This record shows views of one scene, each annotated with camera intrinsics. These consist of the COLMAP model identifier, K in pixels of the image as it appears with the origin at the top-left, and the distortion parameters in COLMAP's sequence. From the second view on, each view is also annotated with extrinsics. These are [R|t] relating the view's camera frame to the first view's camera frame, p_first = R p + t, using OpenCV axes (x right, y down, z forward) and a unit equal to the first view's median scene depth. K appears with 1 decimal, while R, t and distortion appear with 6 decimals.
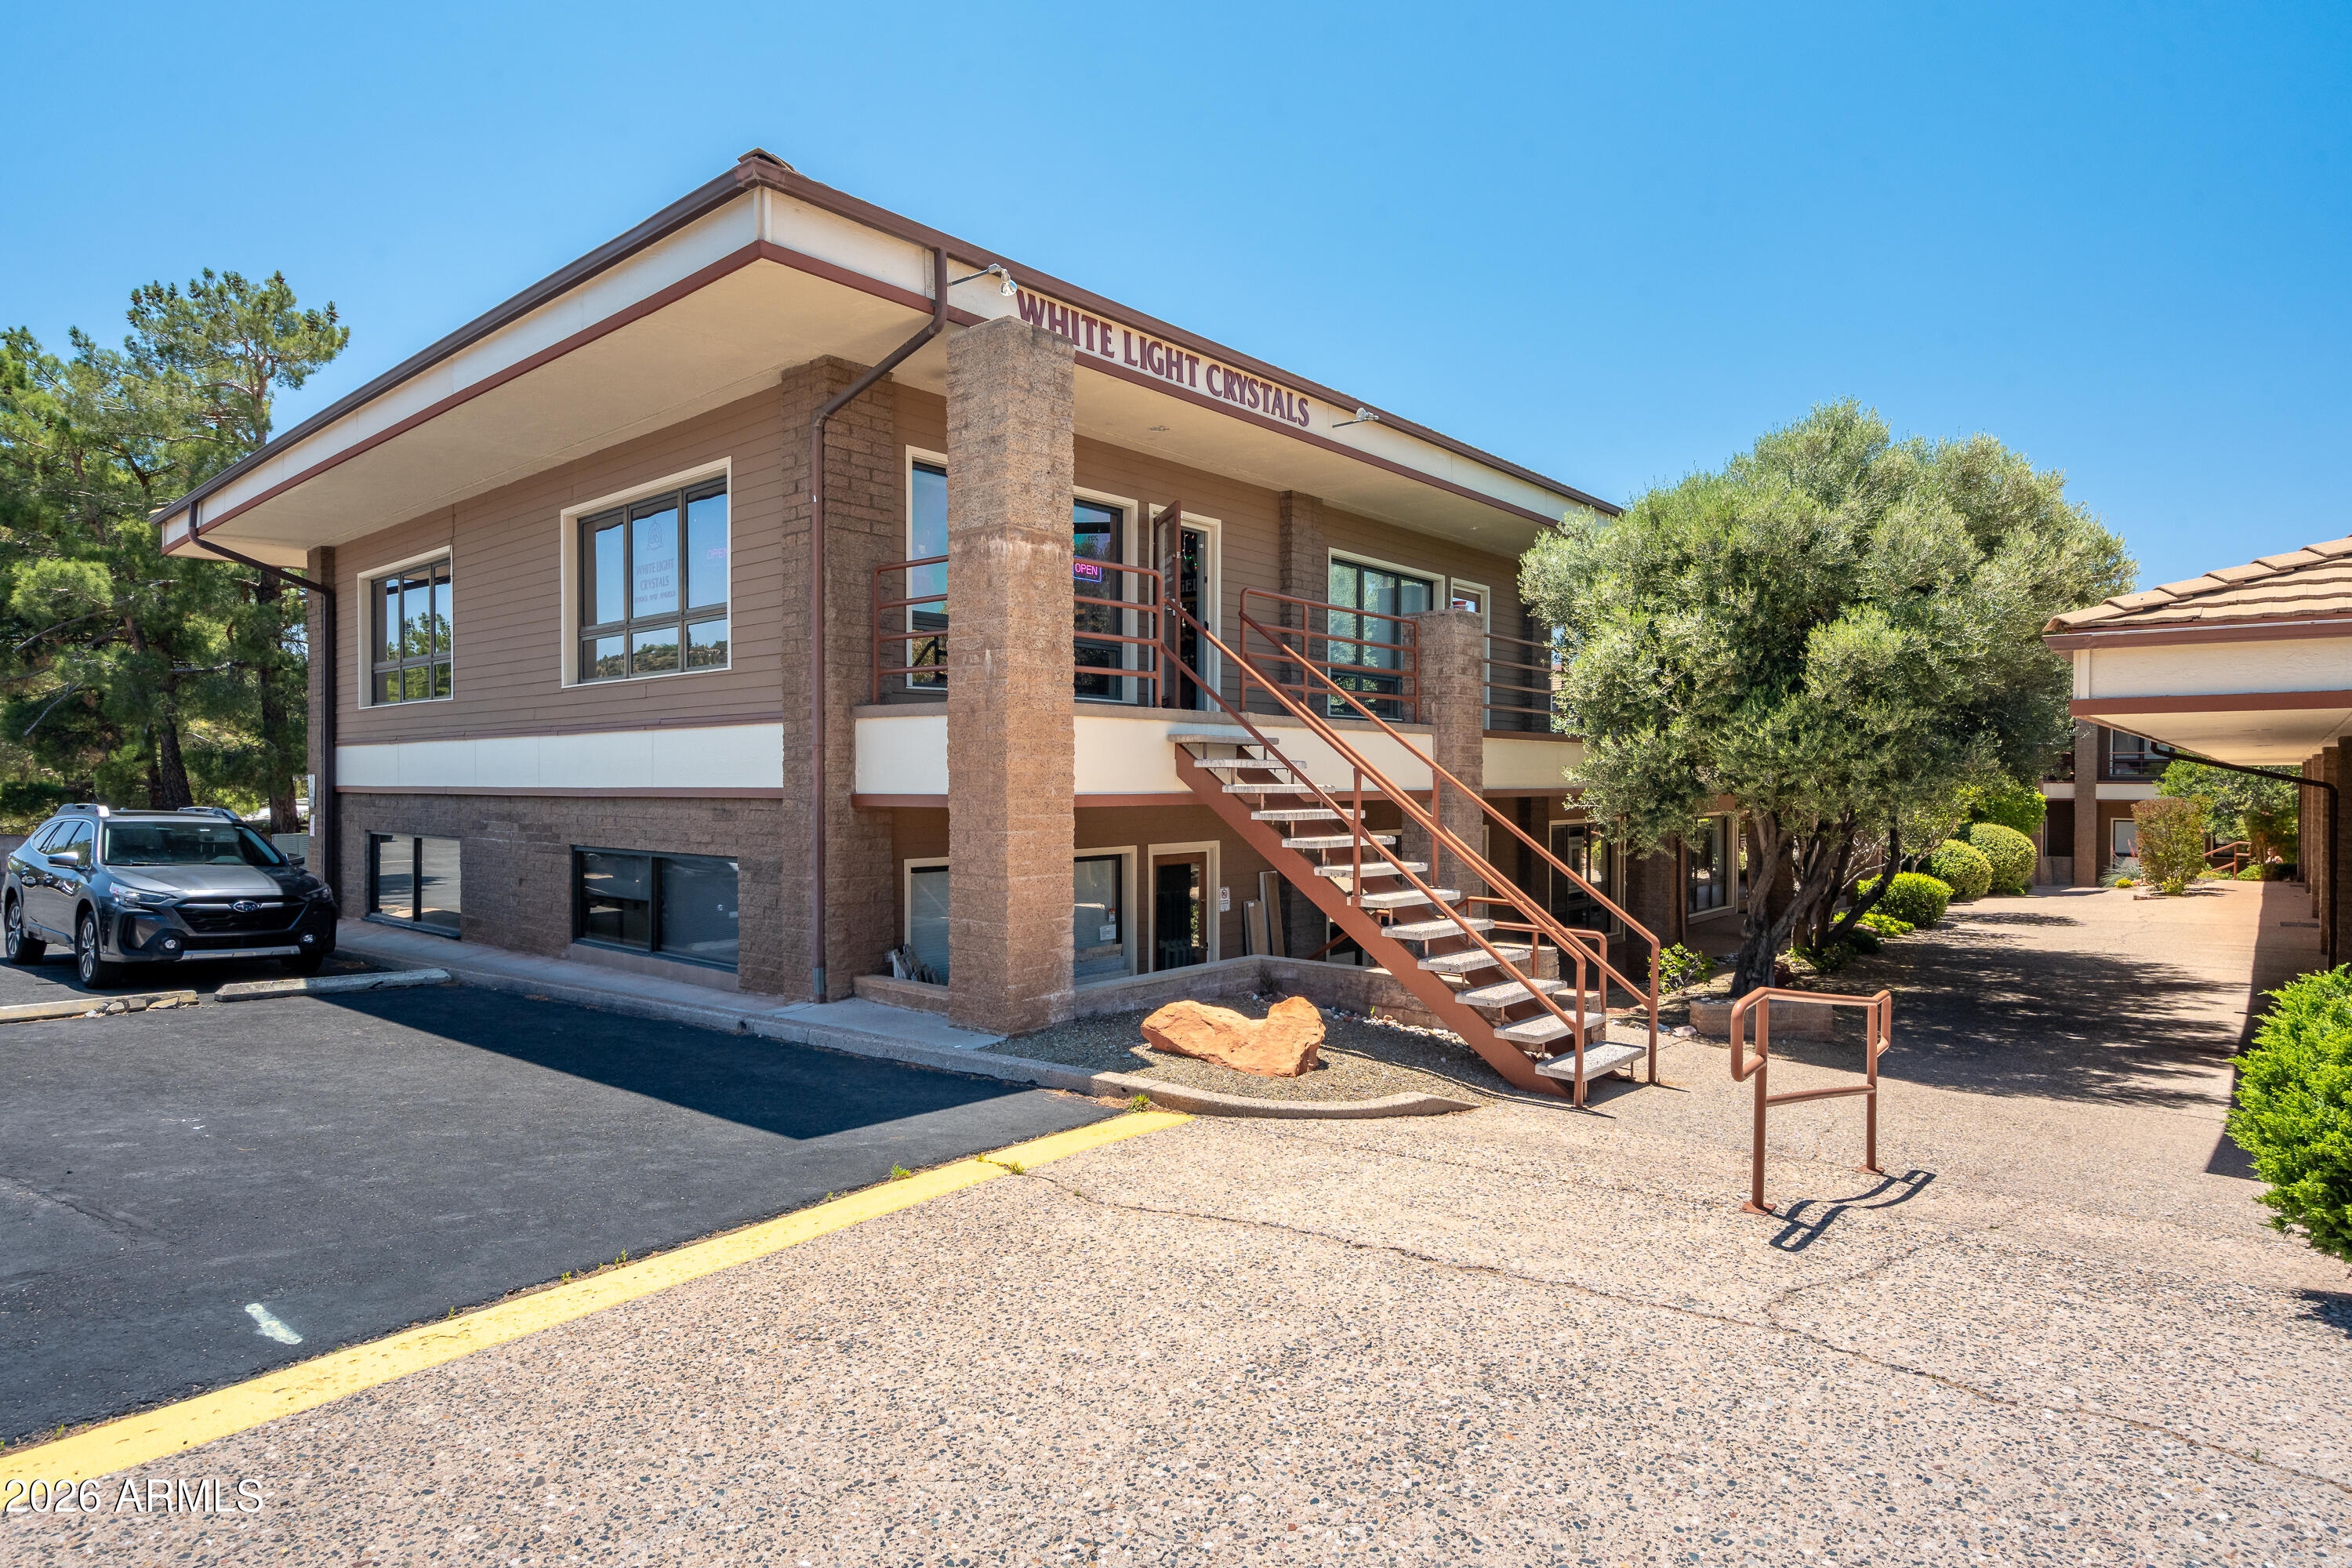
lens RADIAL K [[1278.9, 0, 1168.7], [0, 1278.9, 787.2], [0, 0, 1]] dist [0.000491, 0.002291]
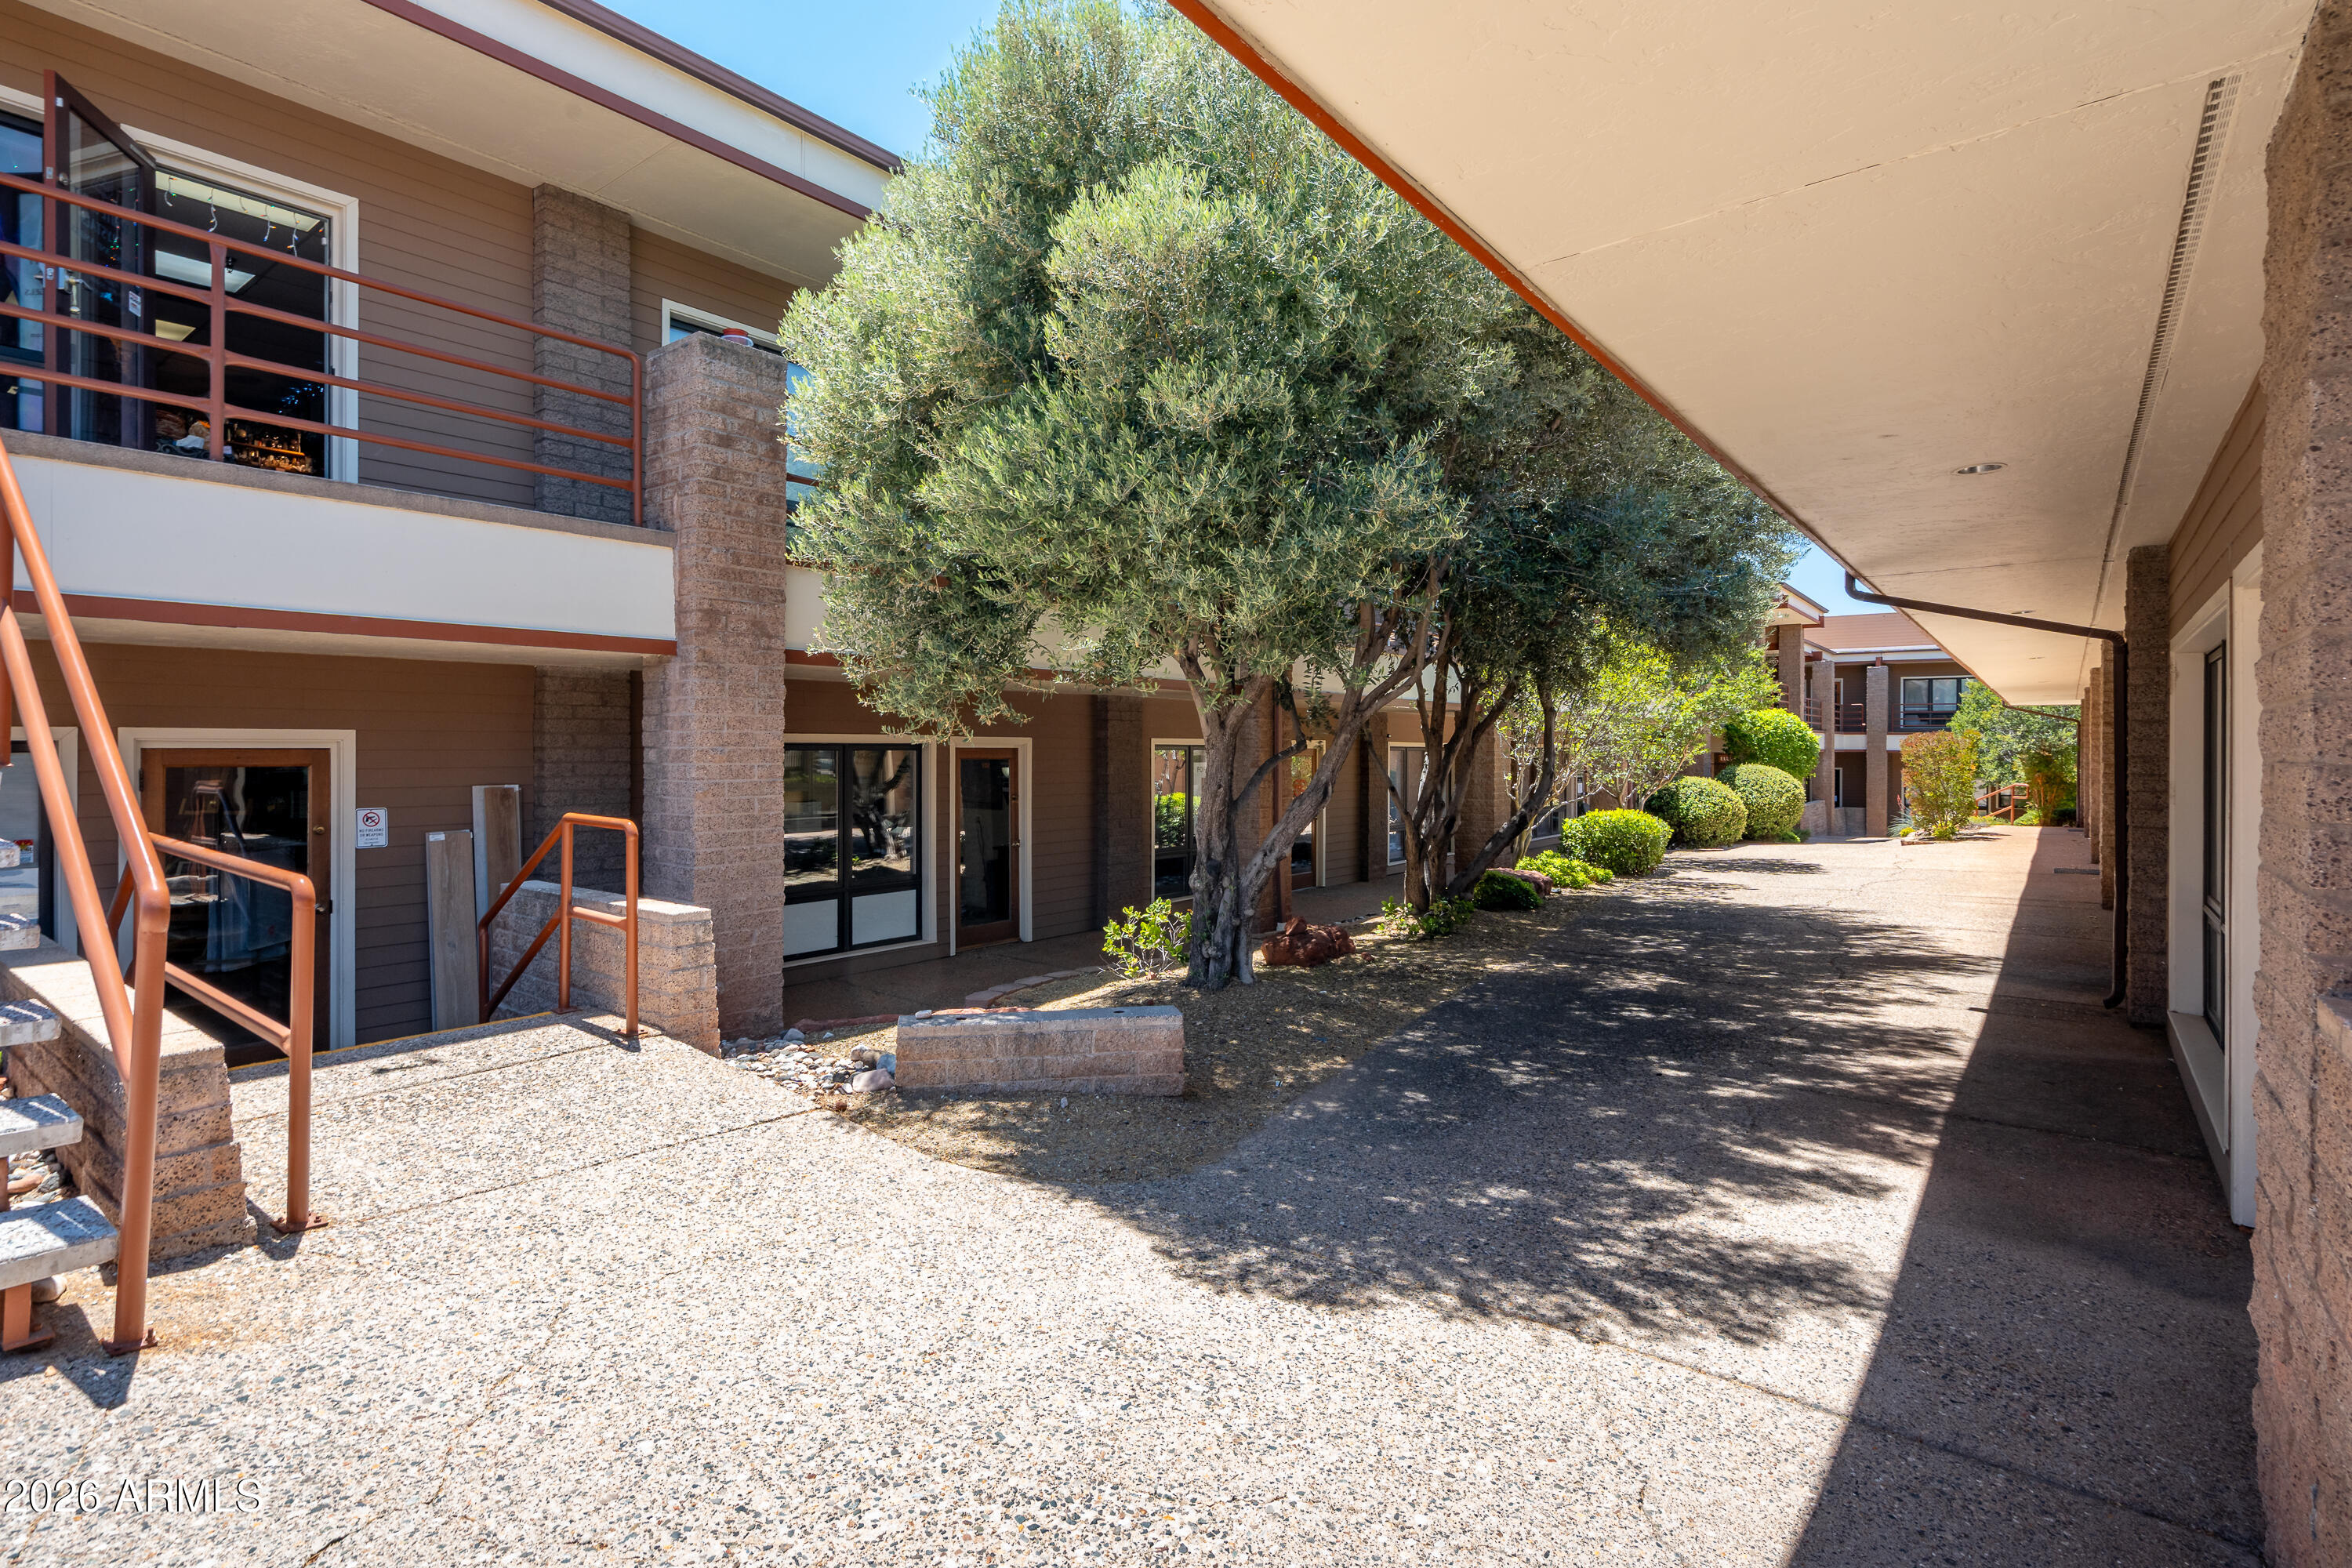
lens RADIAL K [[1139.3, 0, 1165.4], [0, 1139.3, 755.4], [0, 0, 1]] dist [-0.005527, 0.004361]
pose [[0.998979, 0.003848, 0.045015, 0.502467], [-0.003829, 0.999993, -0.000515, 0.066725], [-0.045016, 0.000342, 0.998986, 0.563378]]
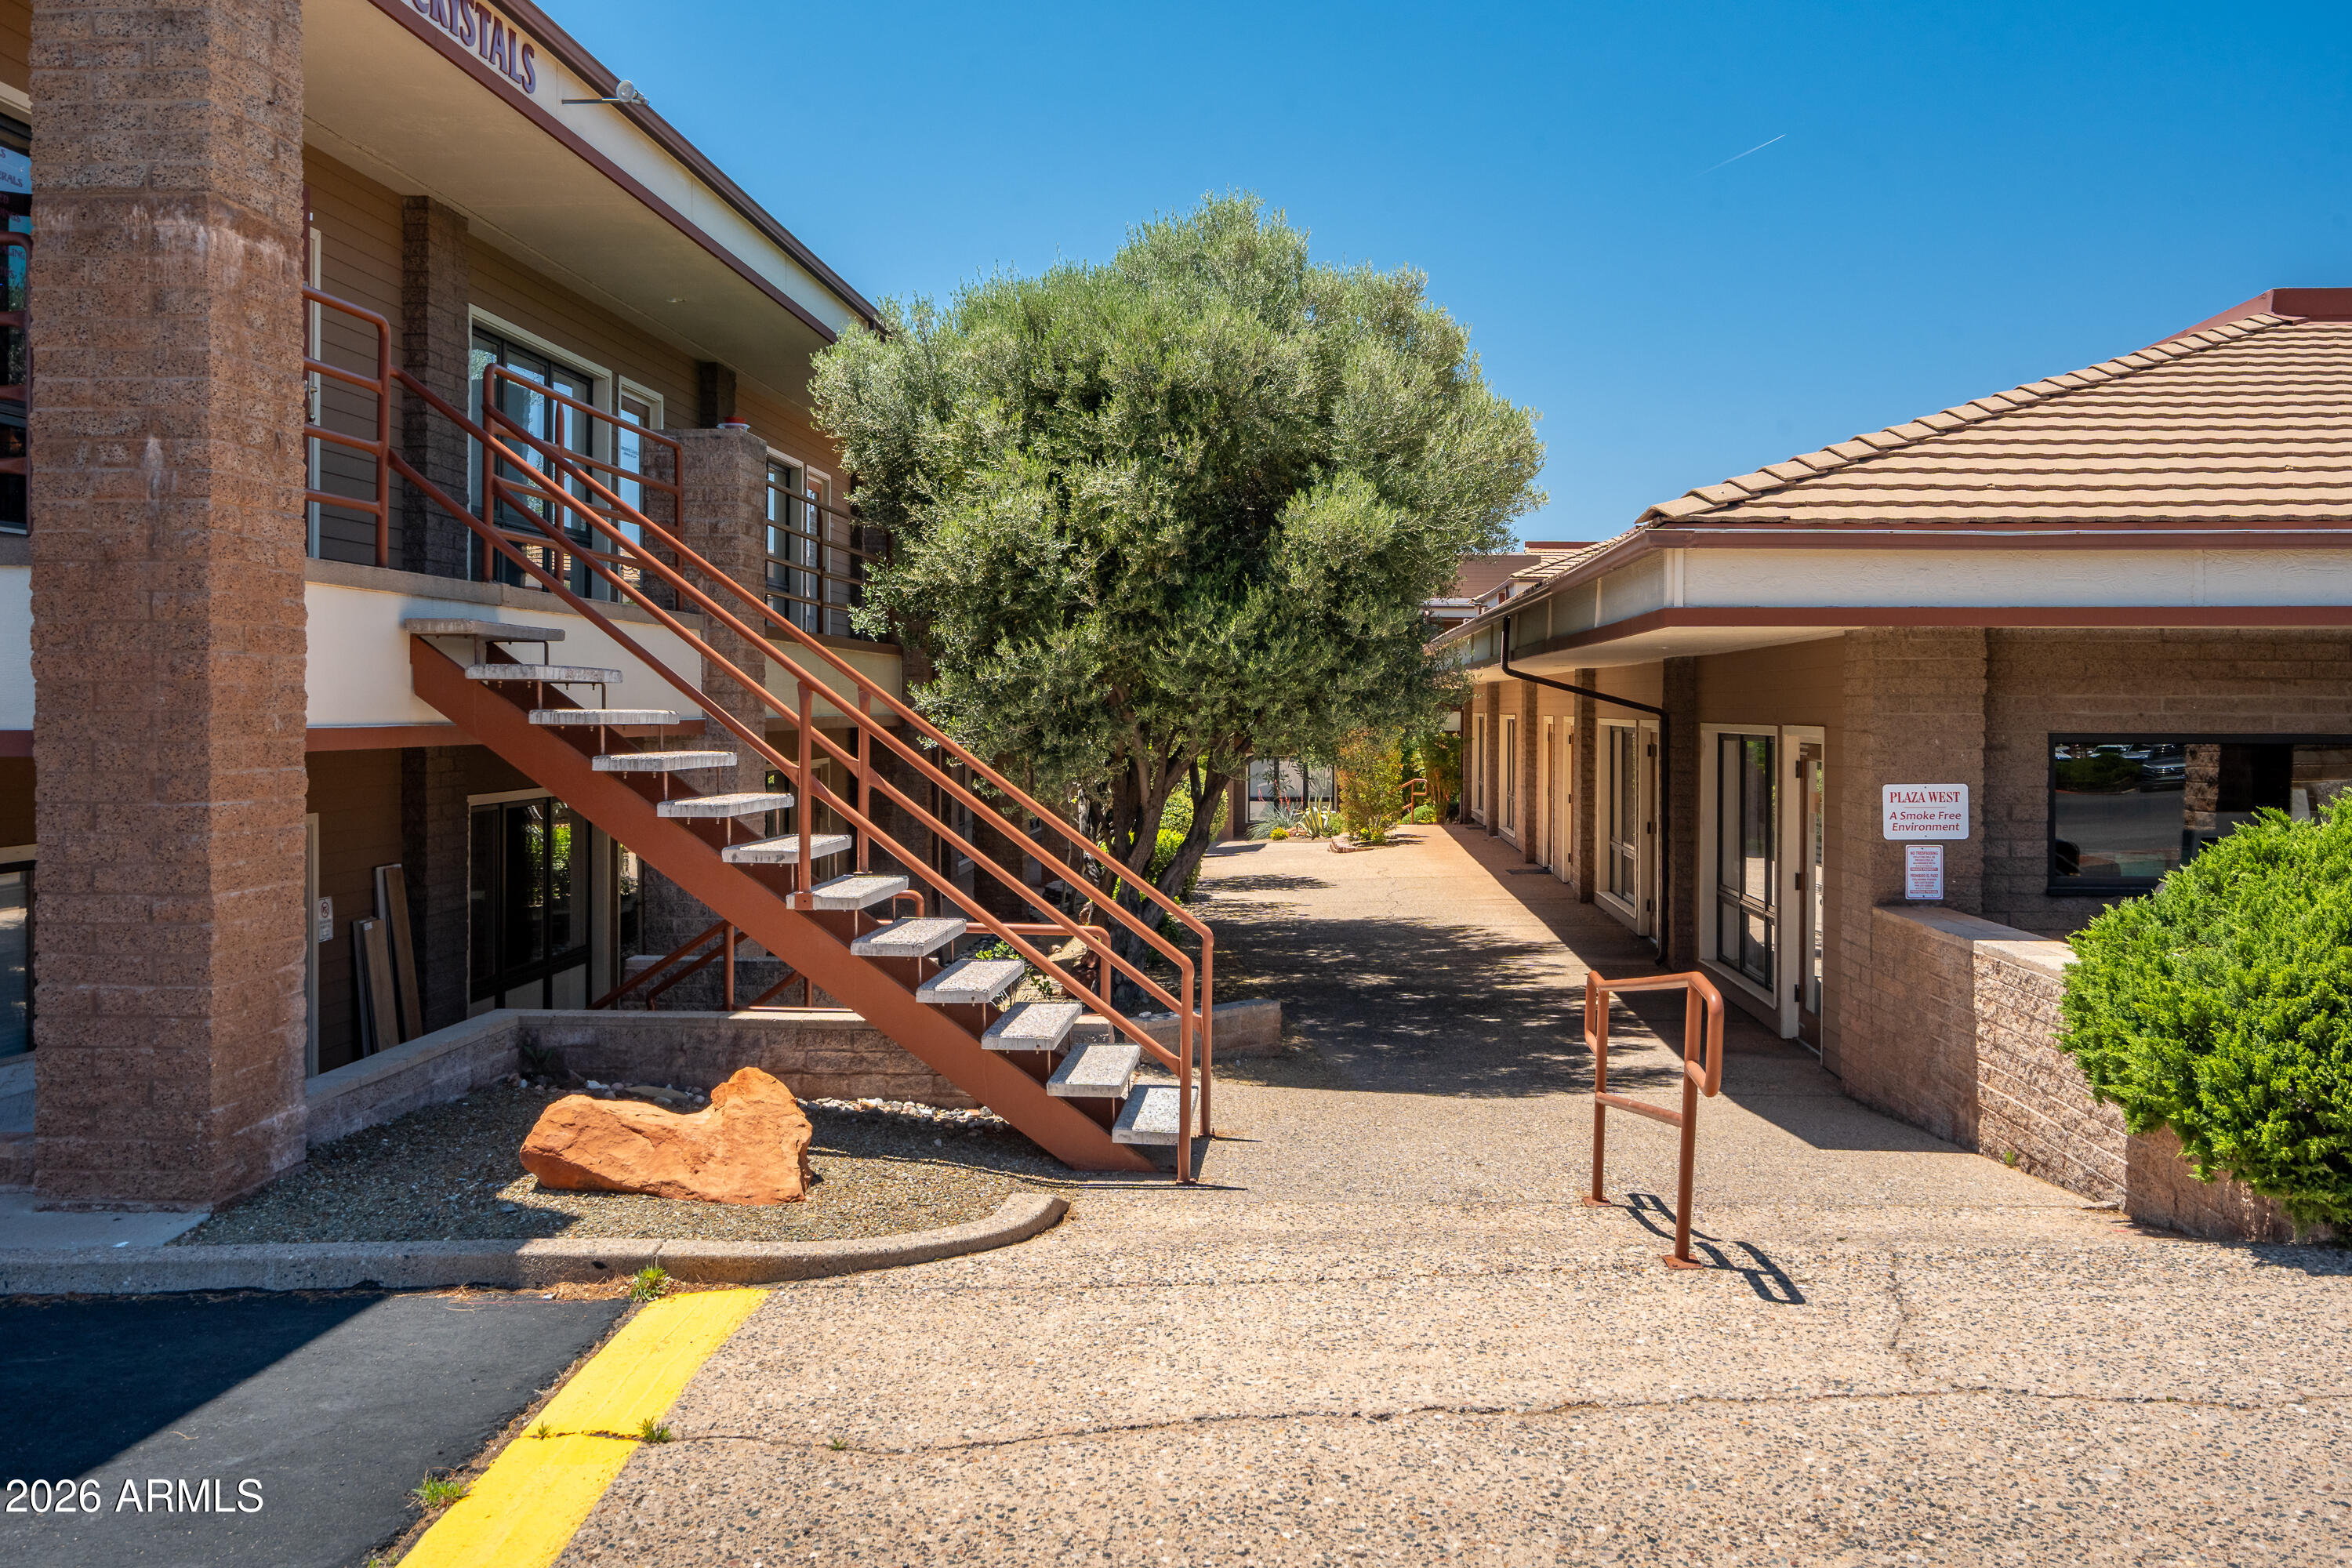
lens RADIAL K [[2001.6, 0, 1200.1], [0, 2001.6, 718.8], [0, 0, 1]] dist [-0.003044, 0.013898]
pose [[0.791971, -0.001779, 0.610556, -0.234651], [0.001258, 0.999998, 0.001281, 0.001042], [-0.610557, -0.000247, 0.791972, 0.107933]]
